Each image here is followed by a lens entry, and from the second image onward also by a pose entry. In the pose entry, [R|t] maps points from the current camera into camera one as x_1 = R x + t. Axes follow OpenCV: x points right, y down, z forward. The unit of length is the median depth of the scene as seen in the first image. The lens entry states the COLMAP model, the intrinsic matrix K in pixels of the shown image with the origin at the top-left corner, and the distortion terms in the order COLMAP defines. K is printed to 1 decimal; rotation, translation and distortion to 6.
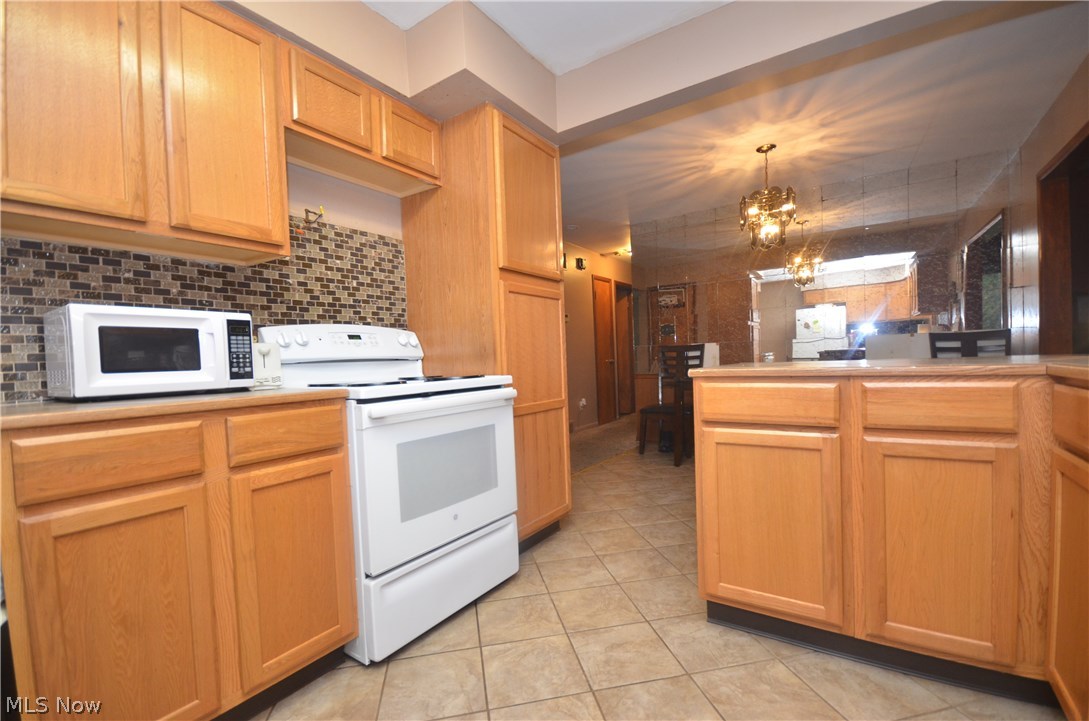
lens RADIAL K [[487.3, 0, 546.6], [0, 487.3, 372.9], [0, 0, 1]] dist [0.000363, -0.000356]
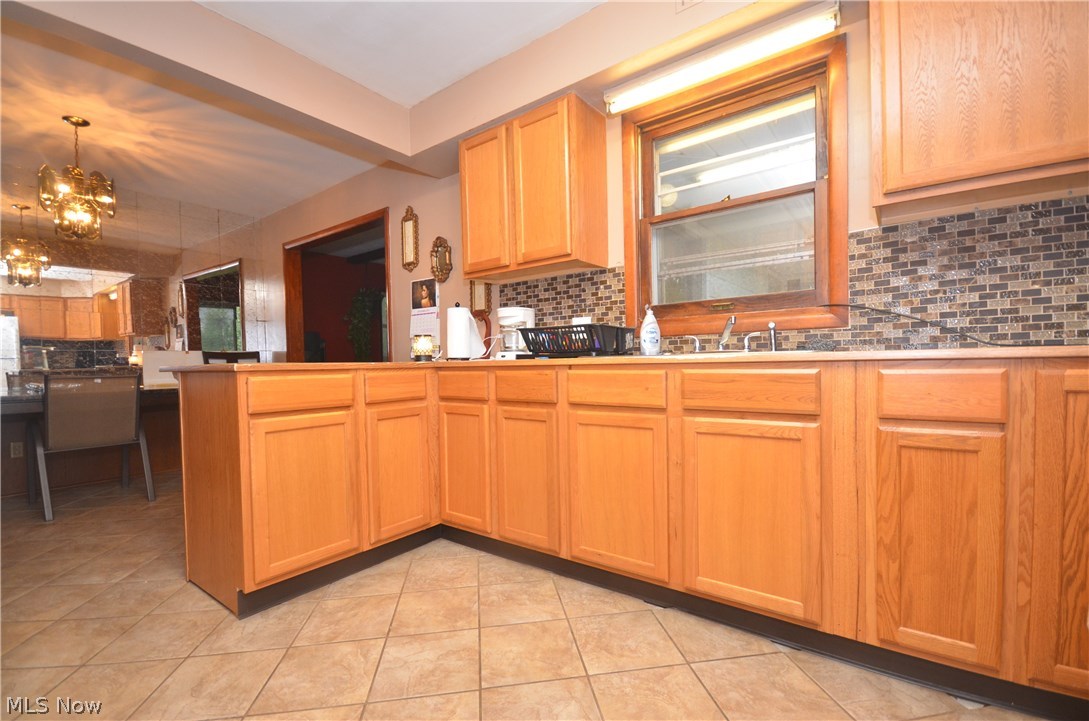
lens RADIAL K [[487.3, 0, 546.6], [0, 487.3, 372.9], [0, 0, 1]] dist [0.000363, -0.000356]
pose [[0.035403, 0.012300, 0.999297, -0.470795], [0.051890, 0.998553, -0.014129, 0.040301], [-0.998025, 0.052354, 0.034713, 0.231088]]
